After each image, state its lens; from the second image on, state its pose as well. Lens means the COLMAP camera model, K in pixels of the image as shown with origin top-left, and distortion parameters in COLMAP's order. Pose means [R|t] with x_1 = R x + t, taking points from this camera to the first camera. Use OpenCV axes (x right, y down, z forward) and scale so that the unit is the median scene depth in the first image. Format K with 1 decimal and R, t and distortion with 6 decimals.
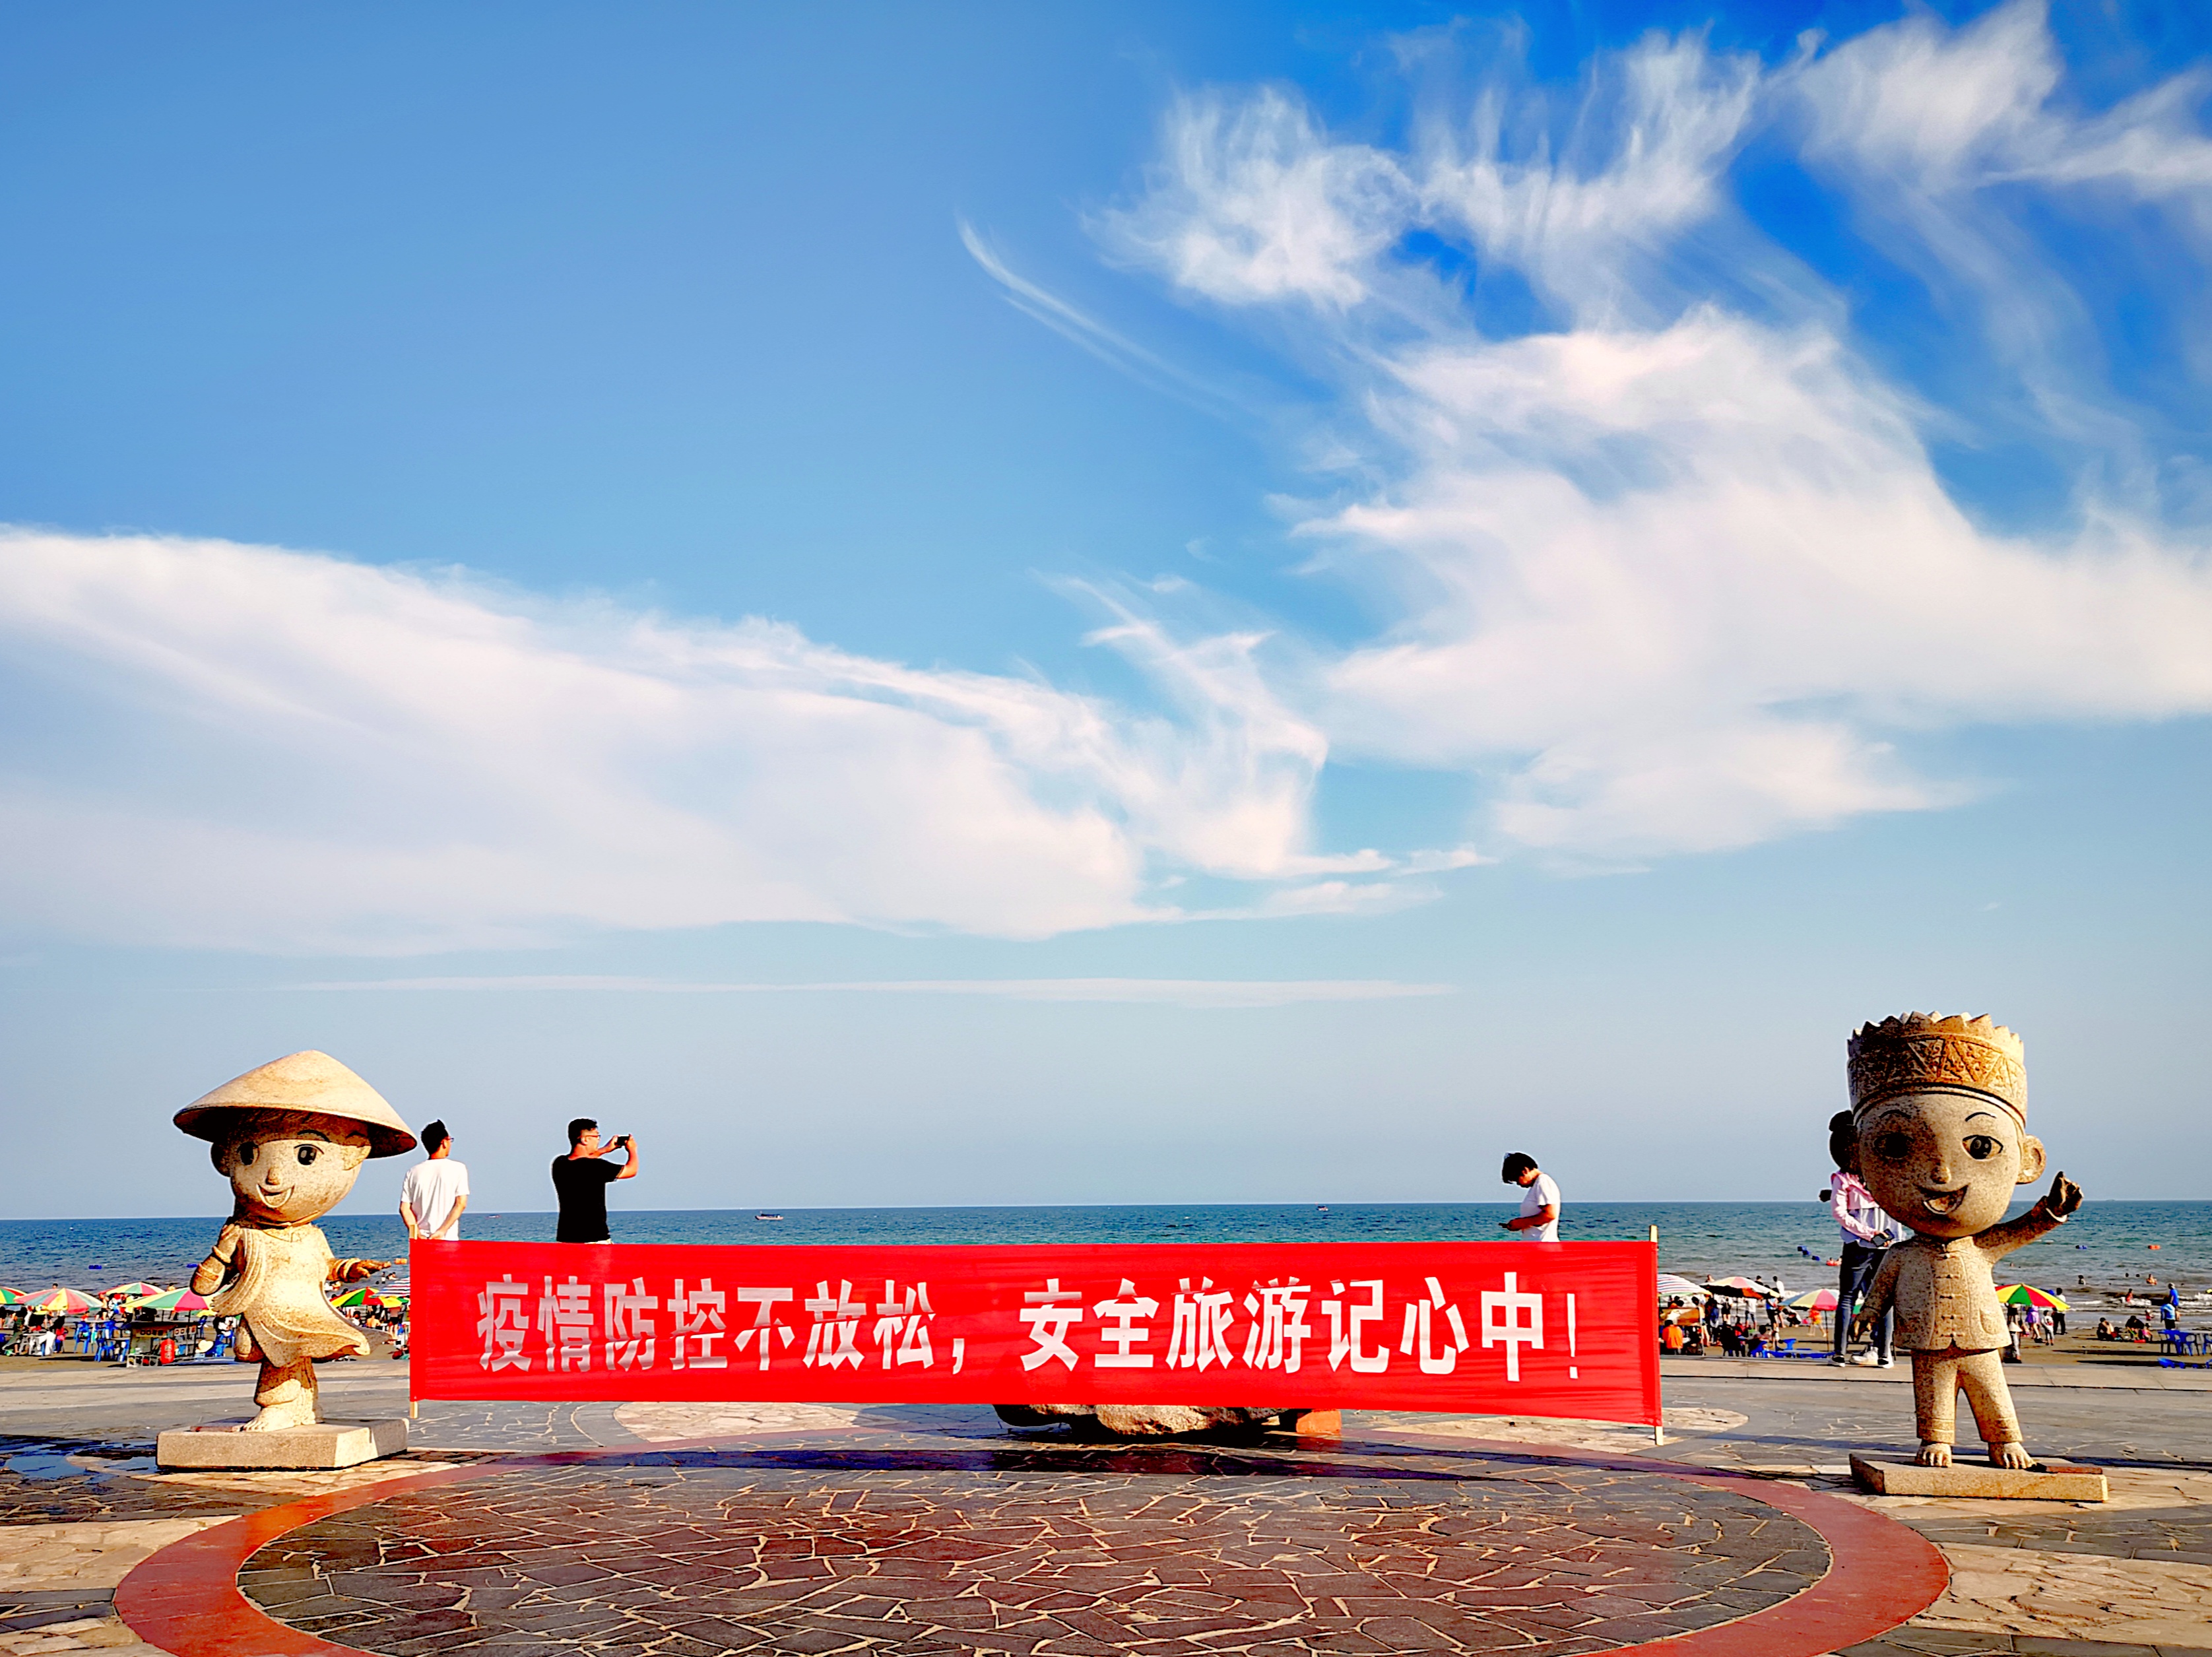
lens RADIAL K [[1925.3, 0, 1109.2], [0, 1925.3, 834.2], [0, 0, 1]] dist [0.048847, -0.046905]
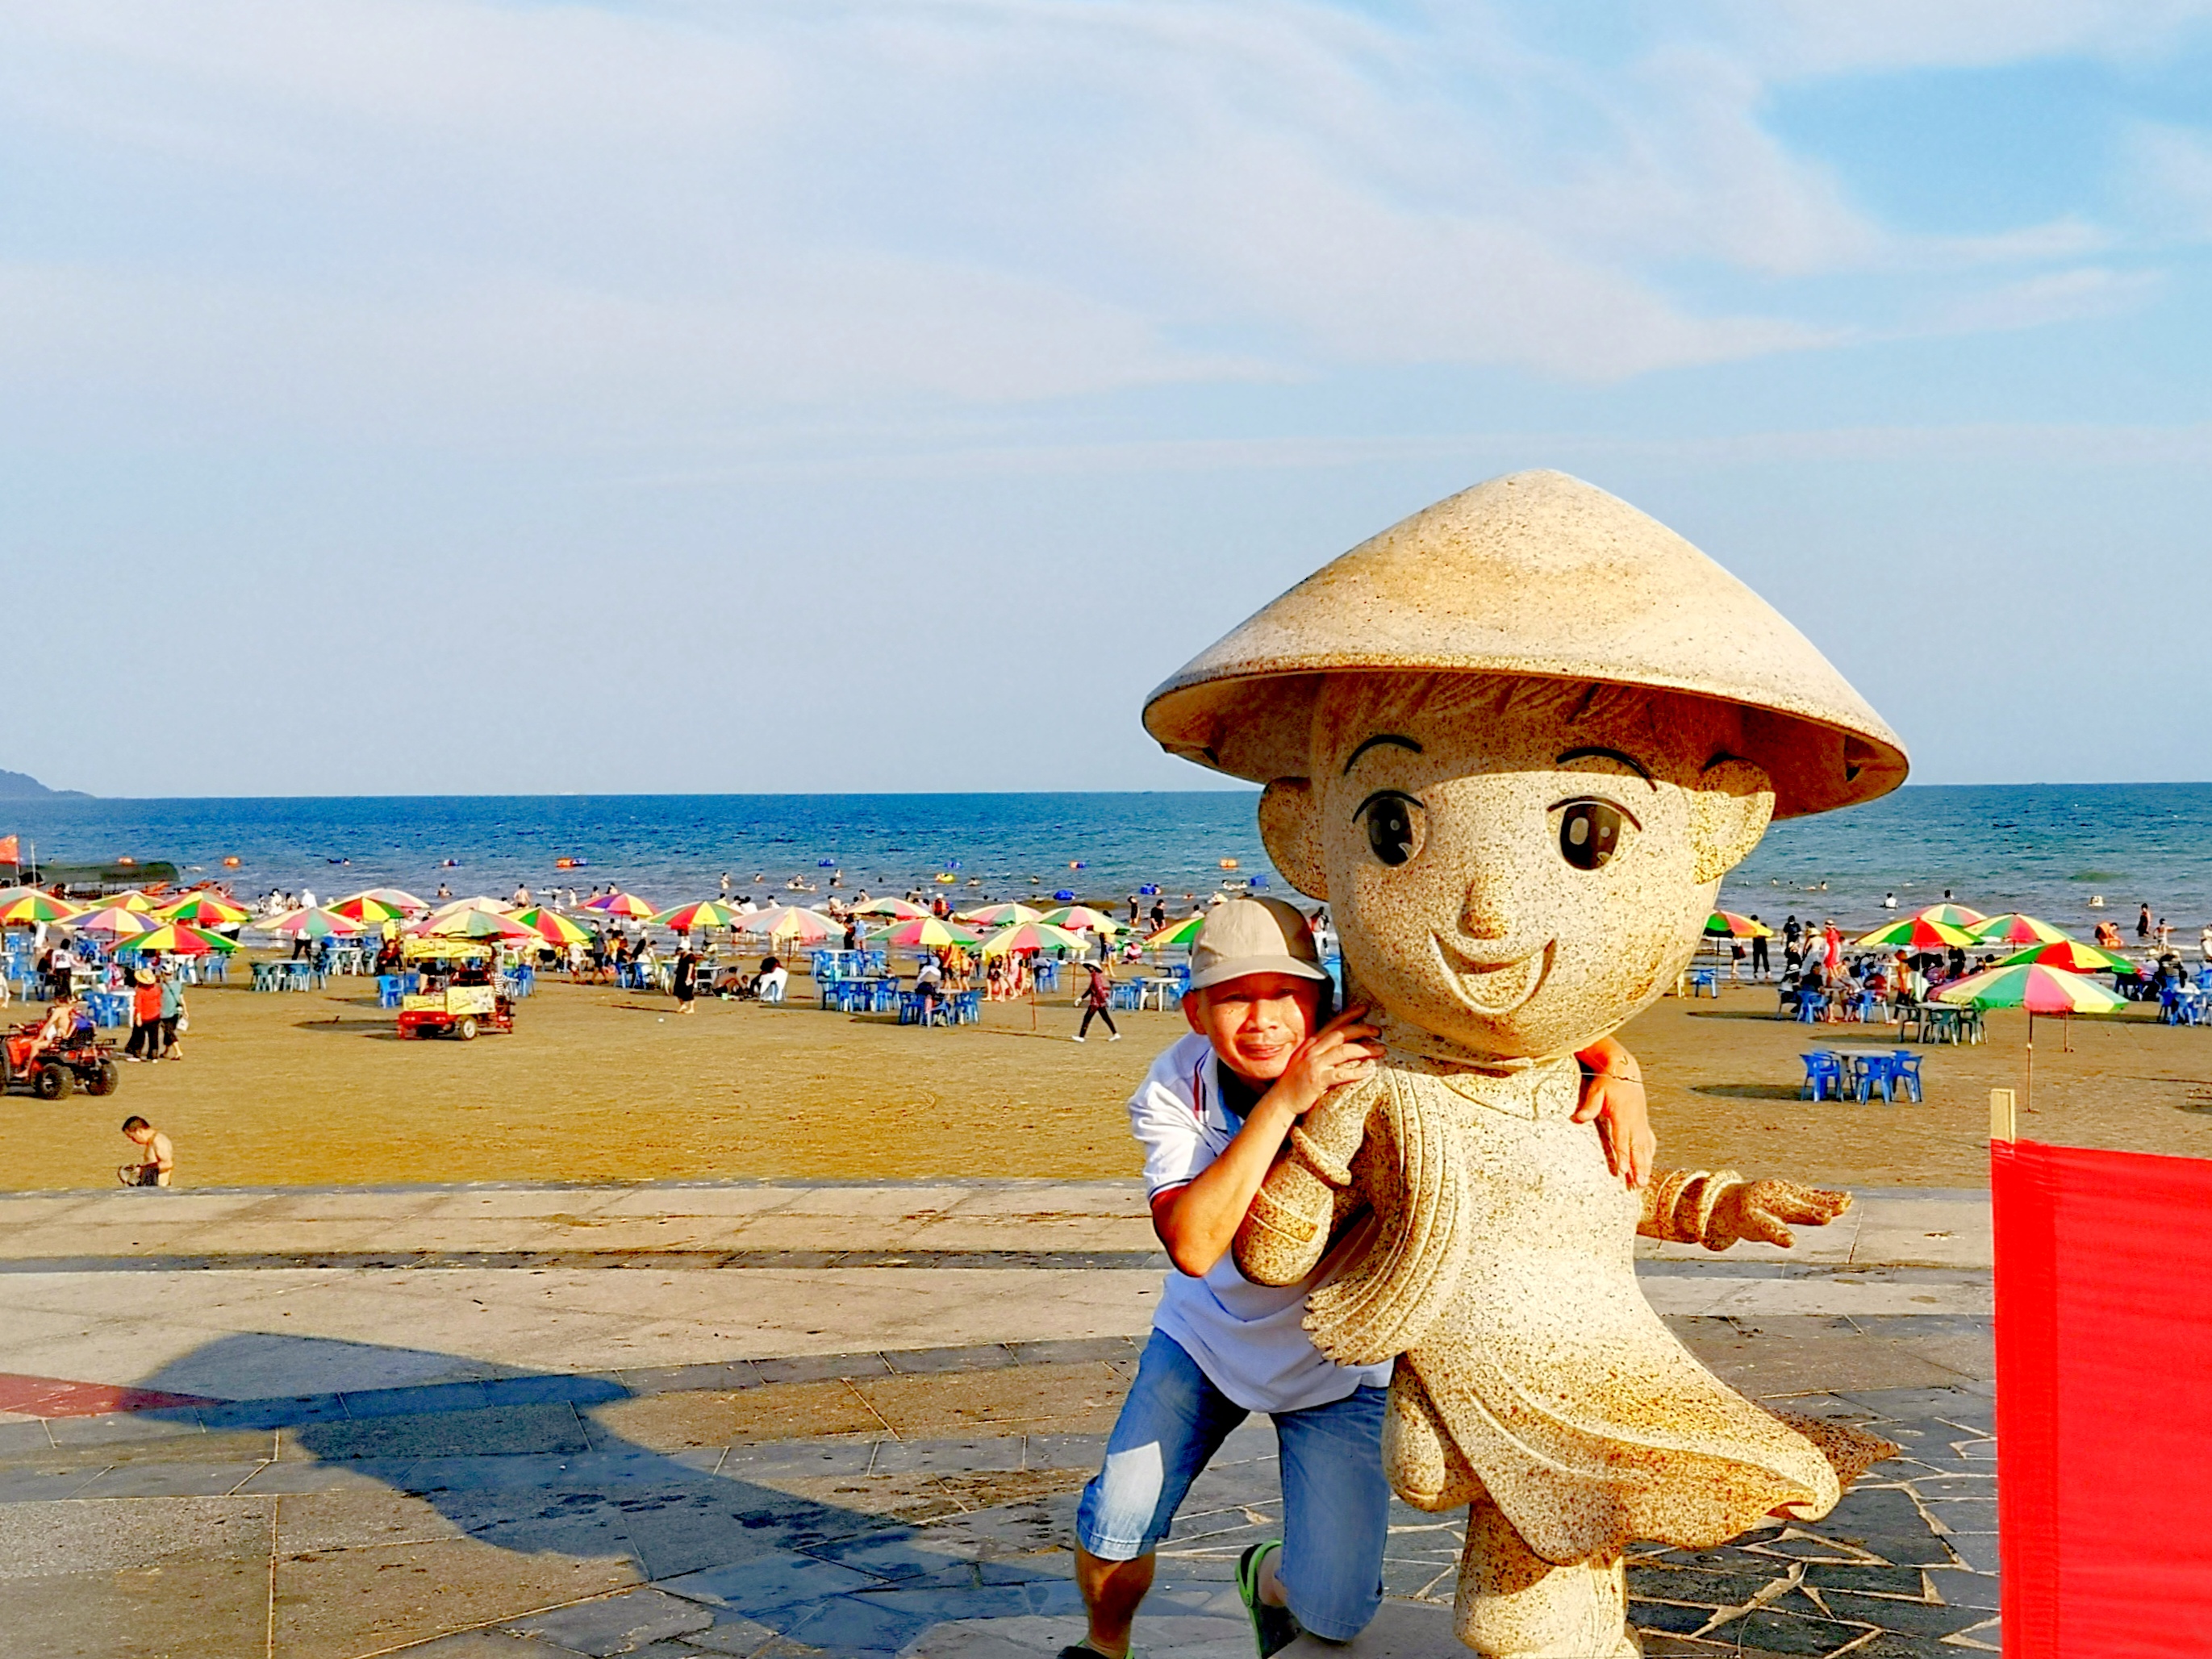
lens RADIAL K [[2140.2, 0, 1106.1], [0, 2140.2, 822.4], [0, 0, 1]] dist [0.013919, 0.000000]
pose [[0.946494, 0.019090, -0.322156, -0.381349], [0.054050, 0.974772, 0.216562, 0.093146], [0.318162, -0.222387, 0.921584, 0.695182]]
